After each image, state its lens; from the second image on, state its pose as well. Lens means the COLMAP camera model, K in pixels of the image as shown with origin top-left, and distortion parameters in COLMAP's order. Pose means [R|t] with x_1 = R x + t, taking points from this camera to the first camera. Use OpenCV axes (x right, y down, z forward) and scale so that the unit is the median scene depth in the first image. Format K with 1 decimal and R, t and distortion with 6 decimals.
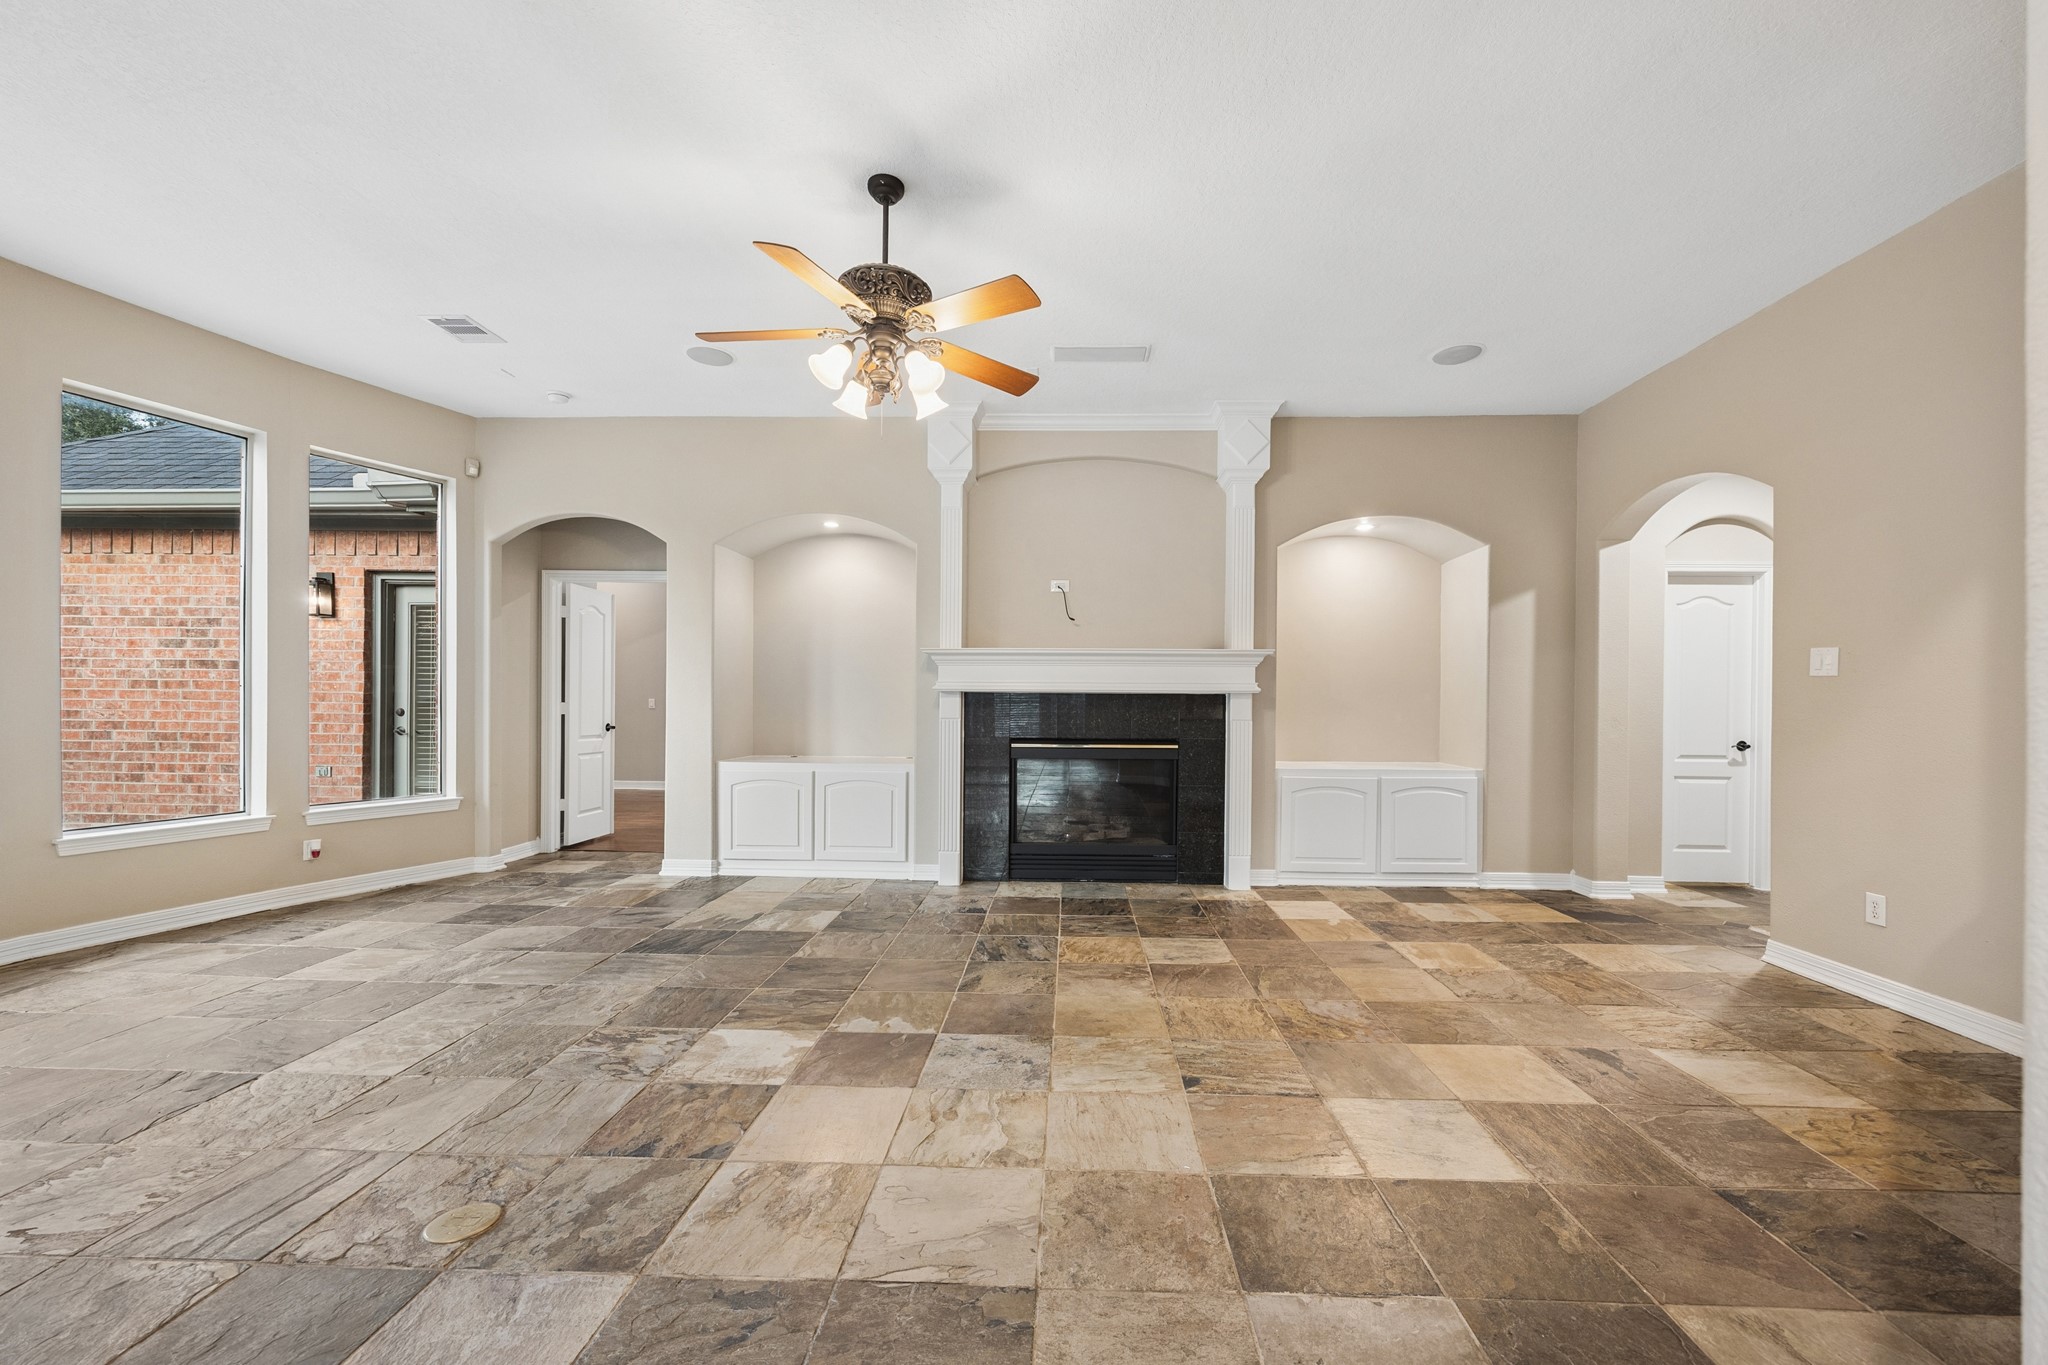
lens RADIAL K [[804.0, 0, 1049.1], [0, 804.0, 703.8], [0, 0, 1]] dist [0.002274, 0.000051]
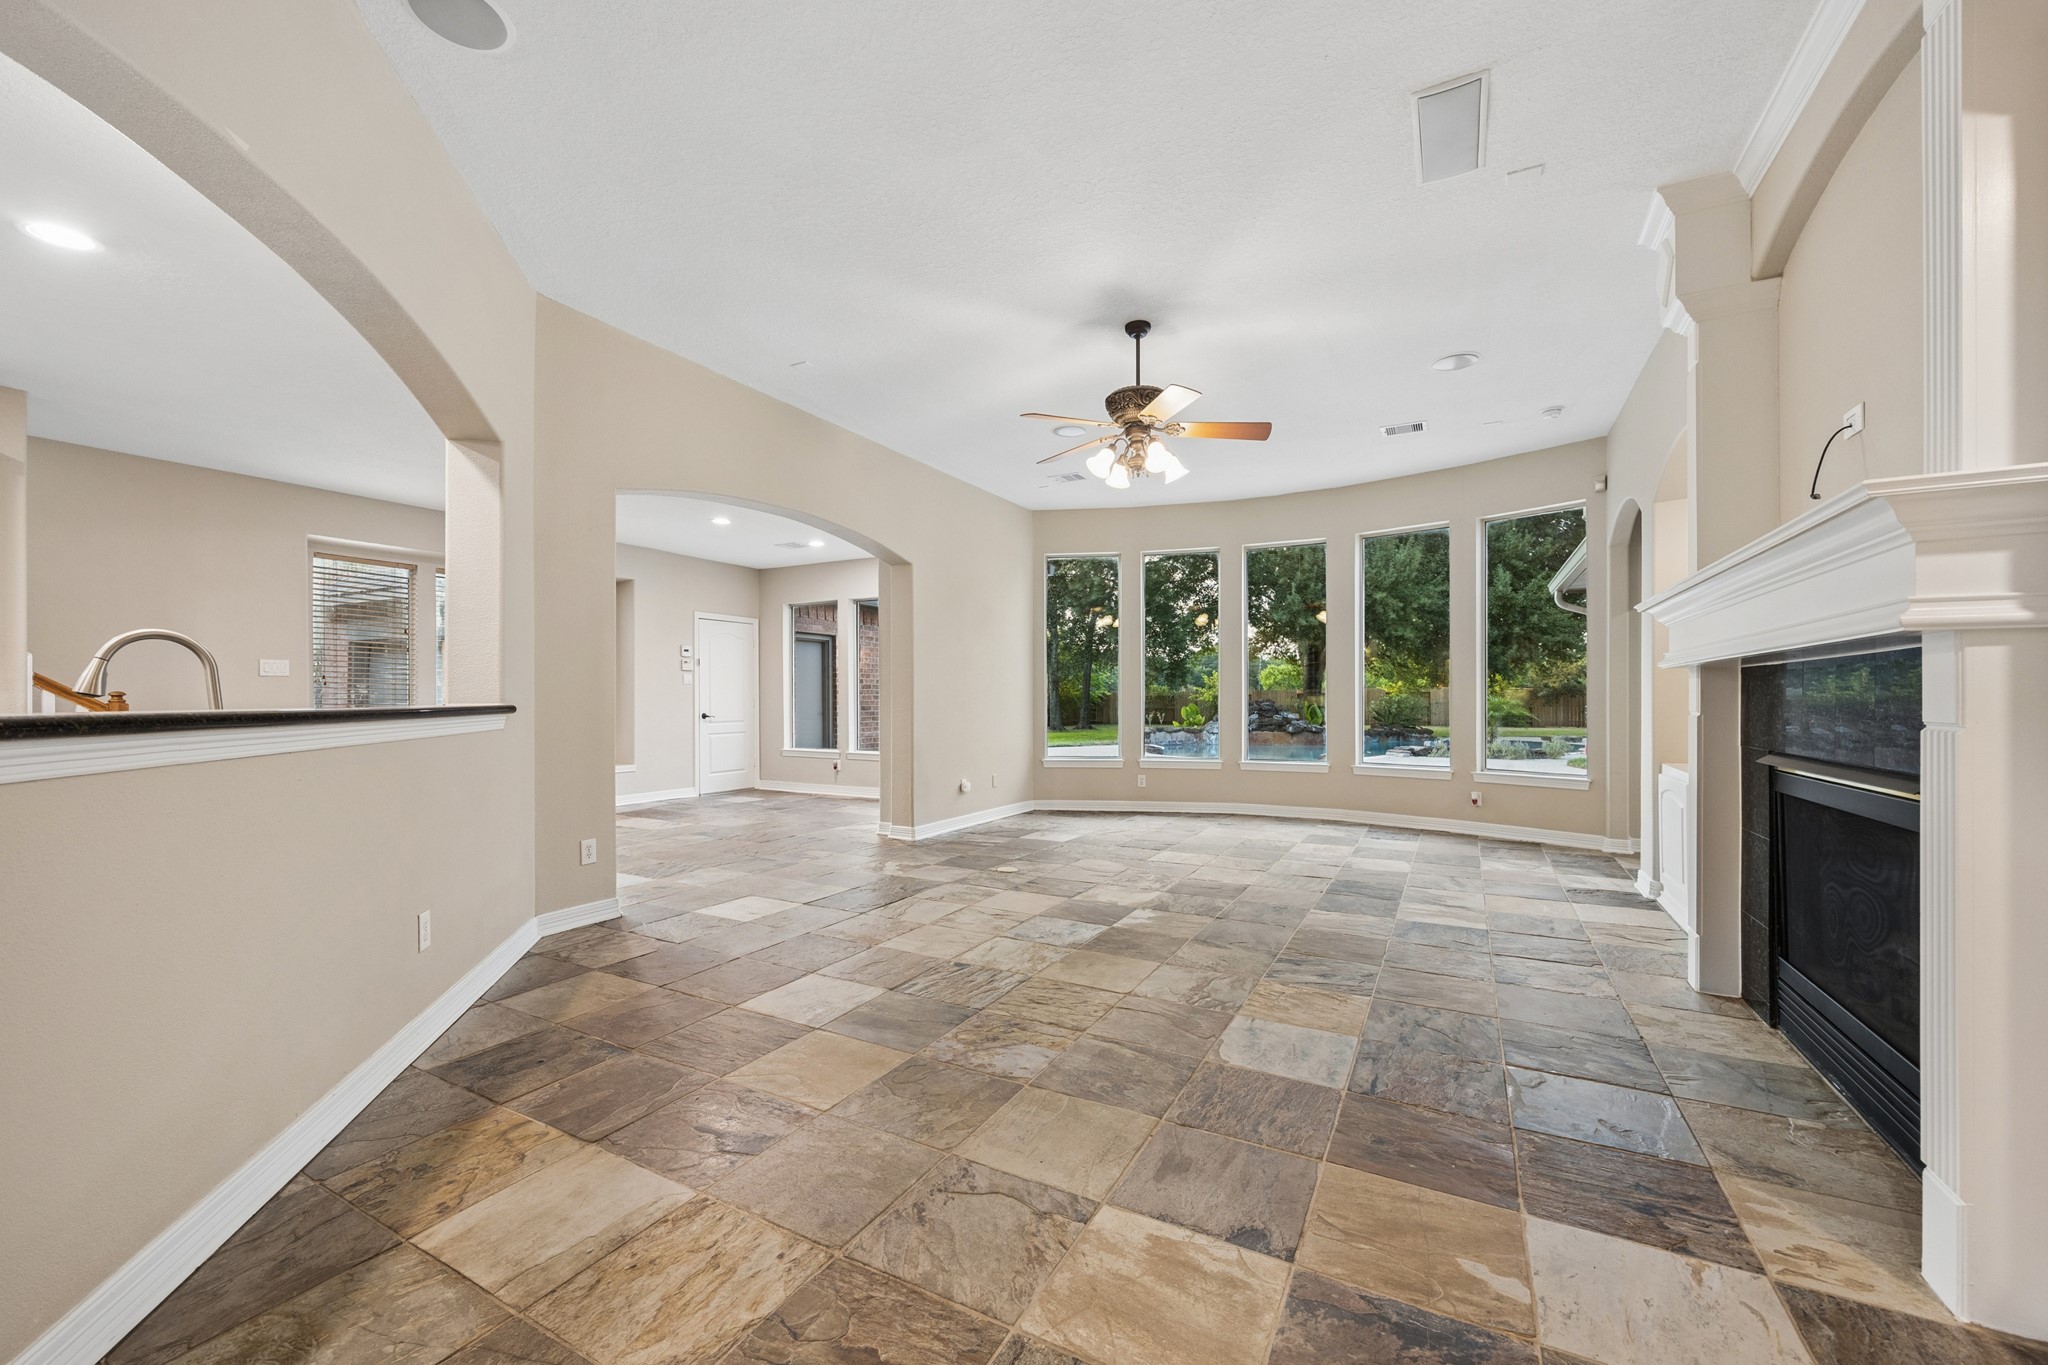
lens RADIAL K [[792.5, 0, 1019.6], [0, 792.5, 705.5], [0, 0, 1]] dist [-0.000573, 0.000048]
pose [[-0.450986, -0.000662, -0.892531, 0.923397], [-0.002324, 0.999997, 0.000433, 0.020158], [0.892528, 0.002269, -0.450986, 1.173676]]
